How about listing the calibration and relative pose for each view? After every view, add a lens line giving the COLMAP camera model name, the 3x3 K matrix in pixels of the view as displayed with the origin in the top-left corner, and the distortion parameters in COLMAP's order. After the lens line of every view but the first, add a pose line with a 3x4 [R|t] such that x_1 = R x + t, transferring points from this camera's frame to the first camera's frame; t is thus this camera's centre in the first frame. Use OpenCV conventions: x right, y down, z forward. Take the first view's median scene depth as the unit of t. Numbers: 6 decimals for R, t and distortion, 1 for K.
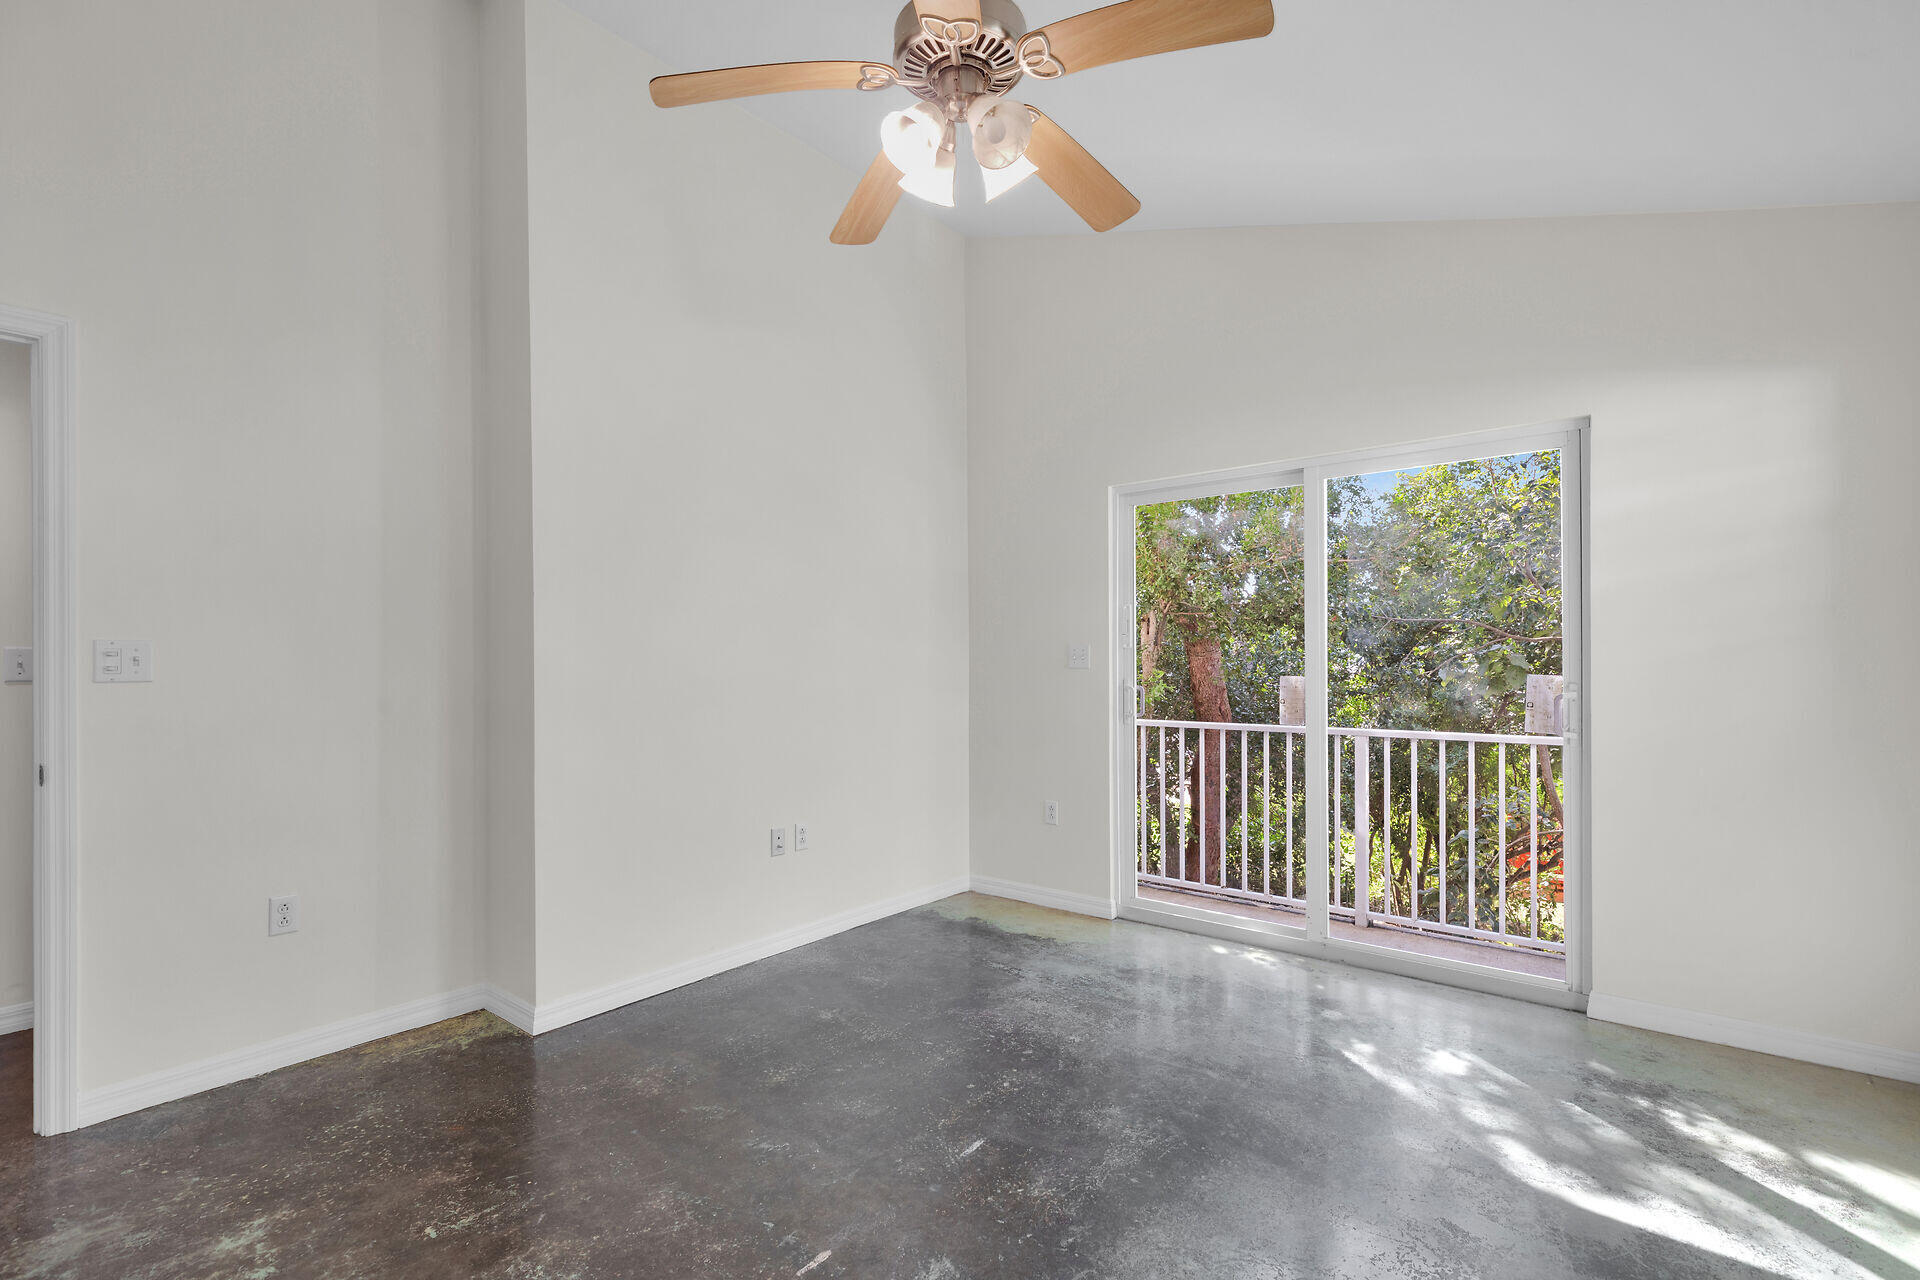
lens RADIAL K [[873.0, 0, 961.8], [0, 873.0, 652.6], [0, 0, 1]] dist [0.002836, -0.000159]
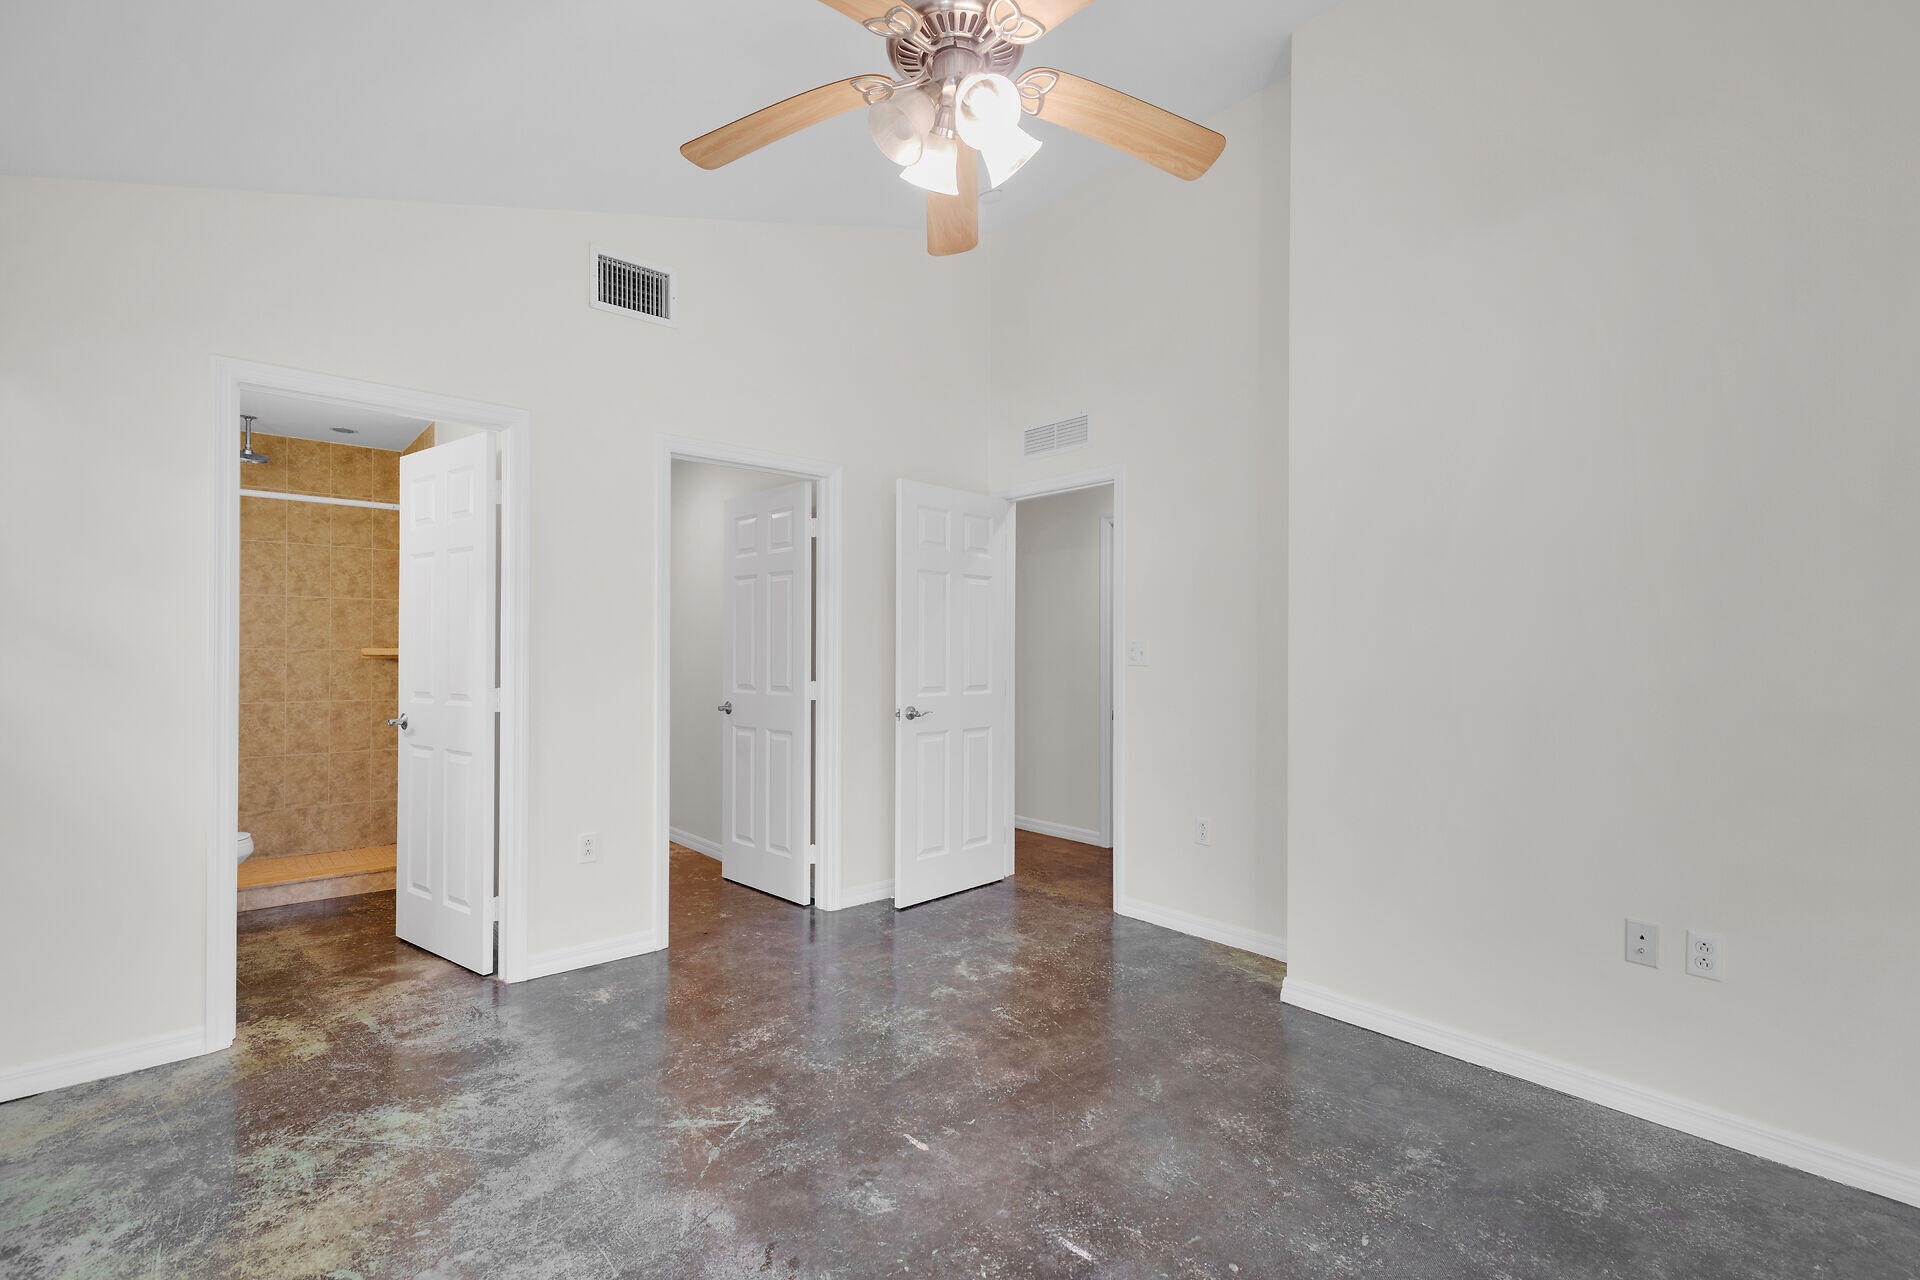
lens RADIAL K [[873.0, 0, 960.3], [0, 873.0, 641.5], [0, 0, 1]] dist [0.002836, -0.000159]
pose [[-0.172163, -0.006794, -0.985045, 0.926944], [0.003263, 0.999967, -0.007467, -0.001212], [0.985063, -0.004499, -0.172135, 1.134267]]
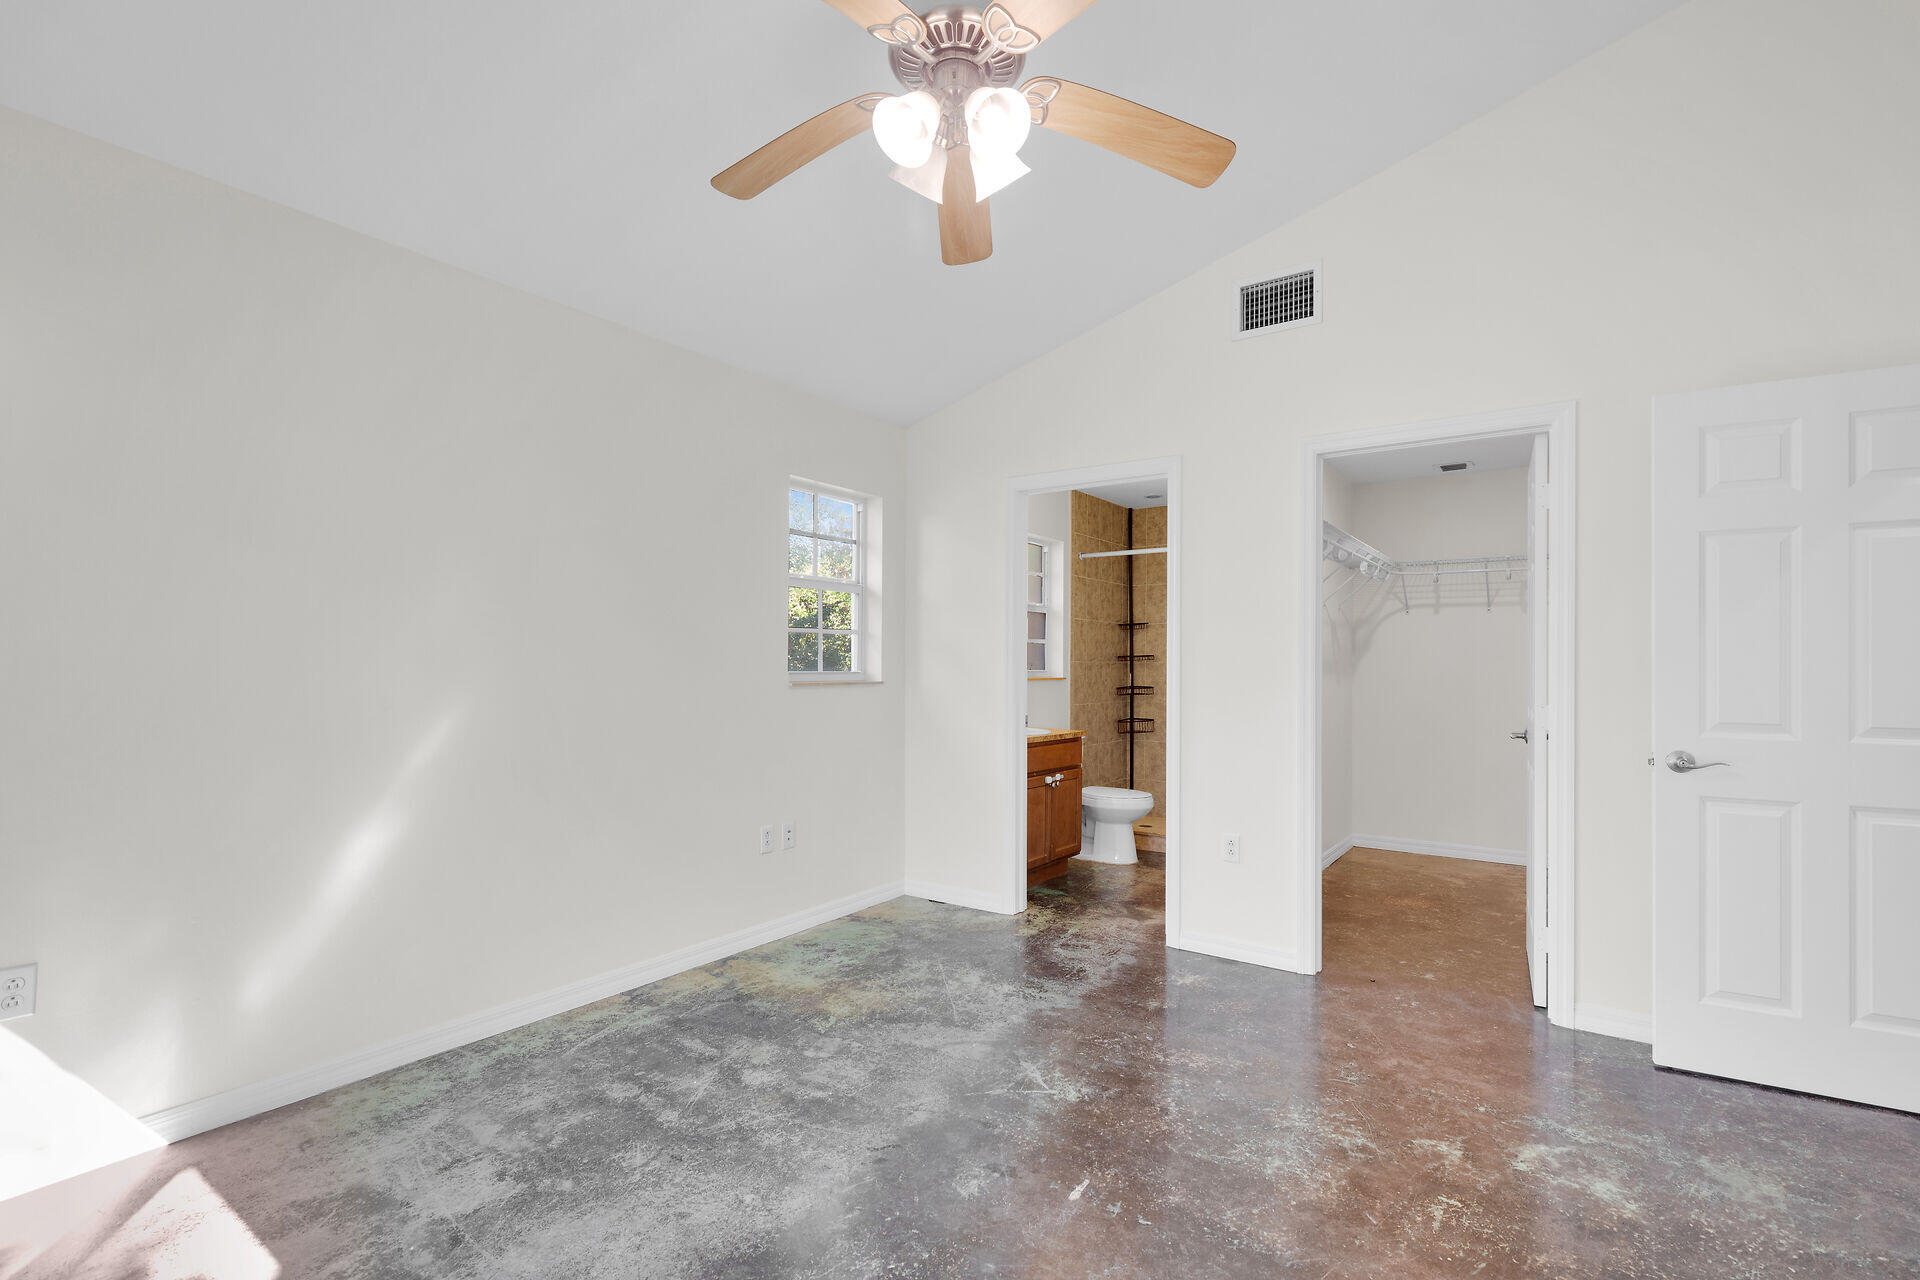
lens RADIAL K [[873.0, 0, 955.0], [0, 873.0, 650.8], [0, 0, 1]] dist [0.002836, -0.000159]
pose [[-0.998016, -0.000301, -0.062960, 0.059069], [0.000923, 0.999811, -0.019409, 0.011165], [0.062954, -0.019428, -0.997827, 1.907023]]
